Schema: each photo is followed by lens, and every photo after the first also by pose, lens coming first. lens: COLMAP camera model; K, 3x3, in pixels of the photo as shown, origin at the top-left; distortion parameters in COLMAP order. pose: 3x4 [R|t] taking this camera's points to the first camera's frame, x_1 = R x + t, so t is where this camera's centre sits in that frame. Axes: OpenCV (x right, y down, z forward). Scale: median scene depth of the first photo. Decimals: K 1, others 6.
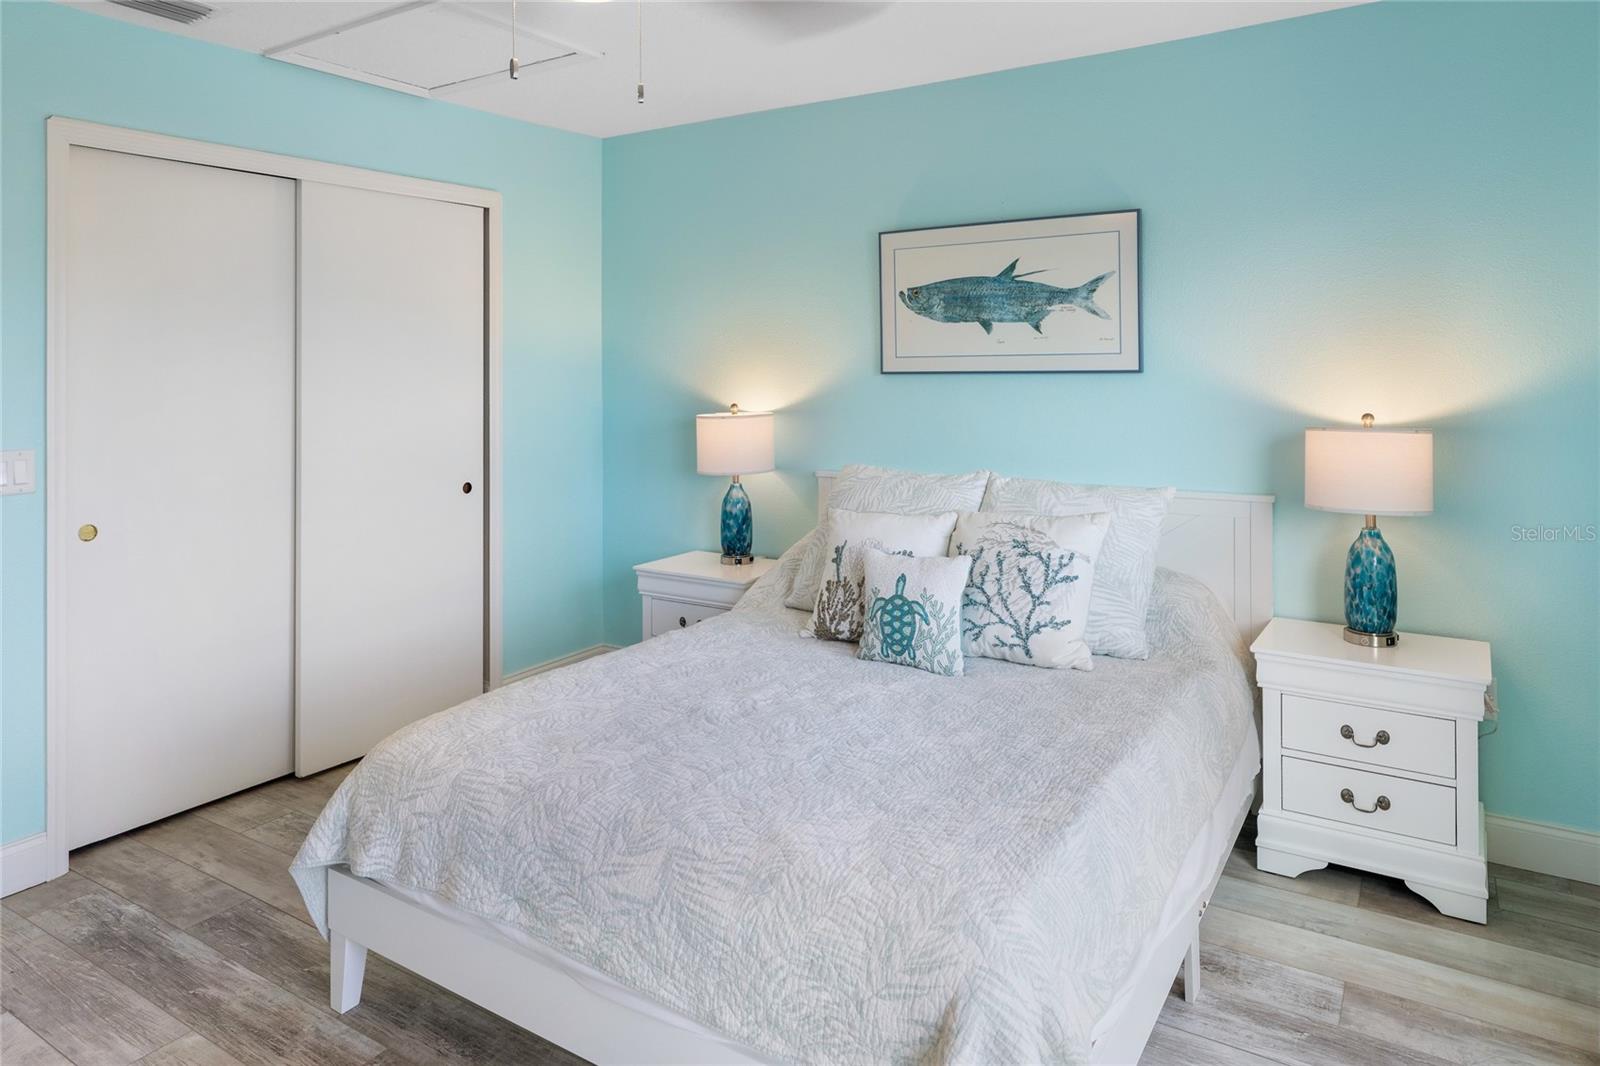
lens RADIAL K [[926.5, 0, 800.0], [0, 926.5, 533.0], [0, 0, 1]] dist [0.002649, 0.000342]
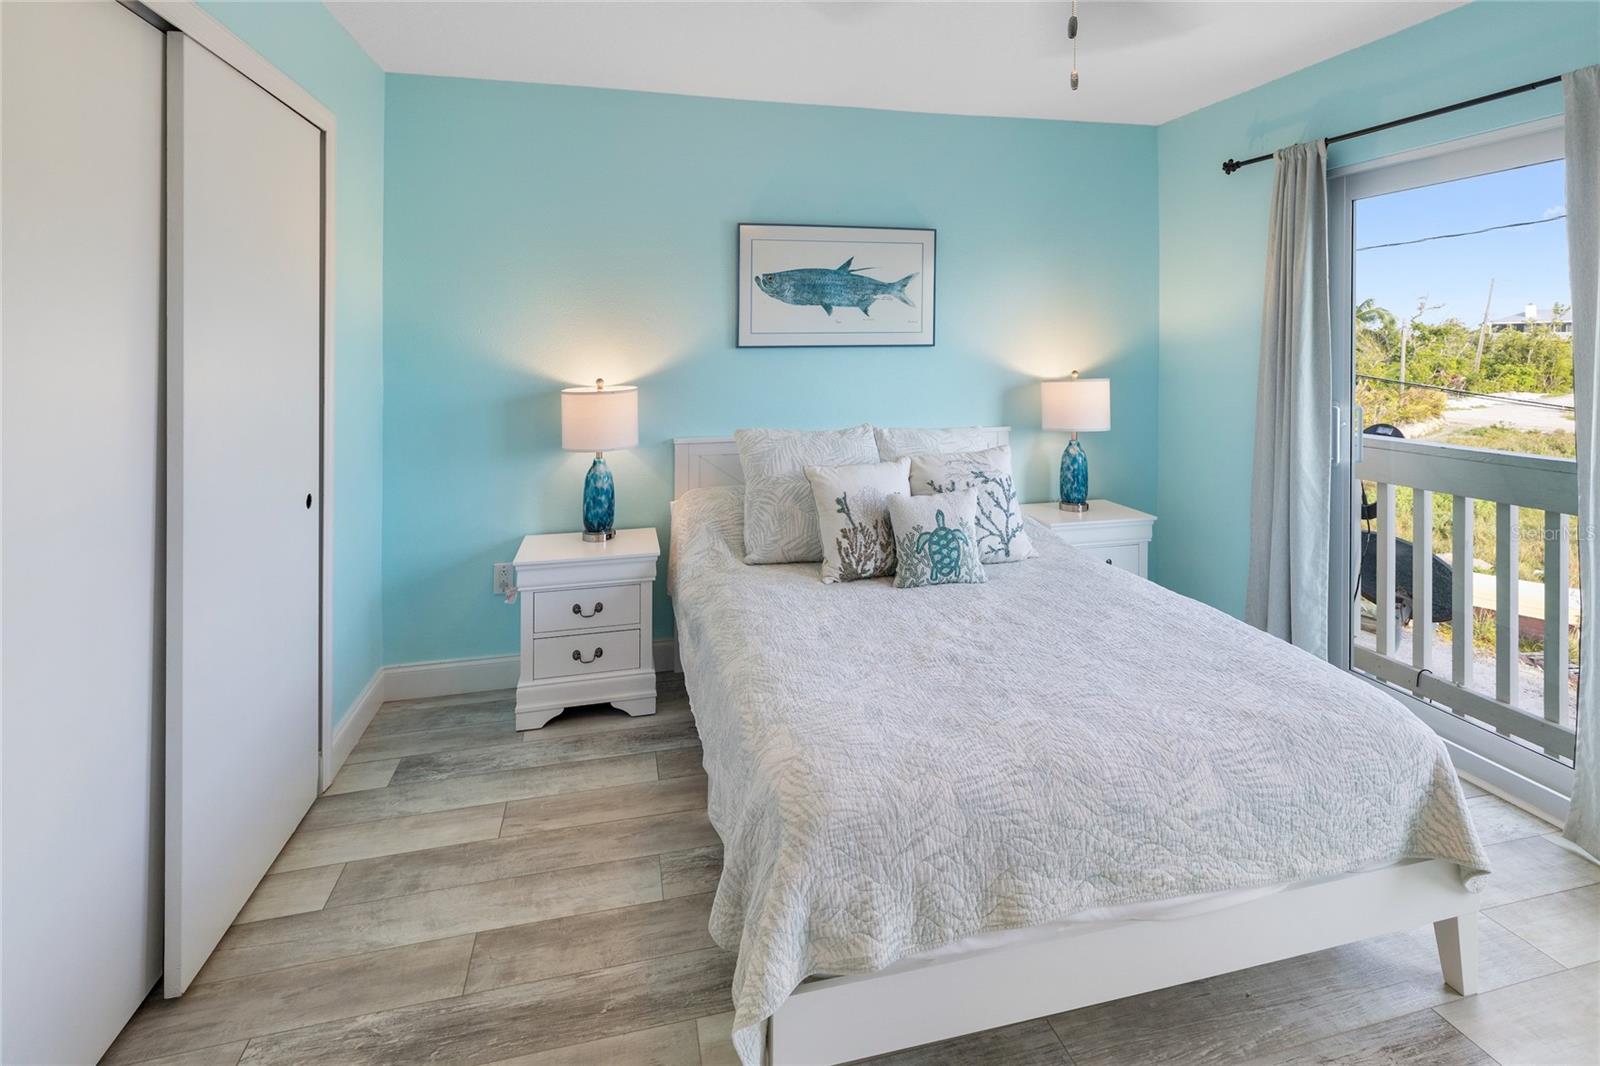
lens RADIAL K [[745.1, 0, 767.5], [0, 745.1, 470.9], [0, 0, 1]] dist [-0.003077, 0.006263]
pose [[0.712101, -0.114334, 0.692704, -0.687942], [0.124200, 0.991604, 0.035991, -0.066204], [-0.691004, 0.060404, 0.720323, 0.425804]]
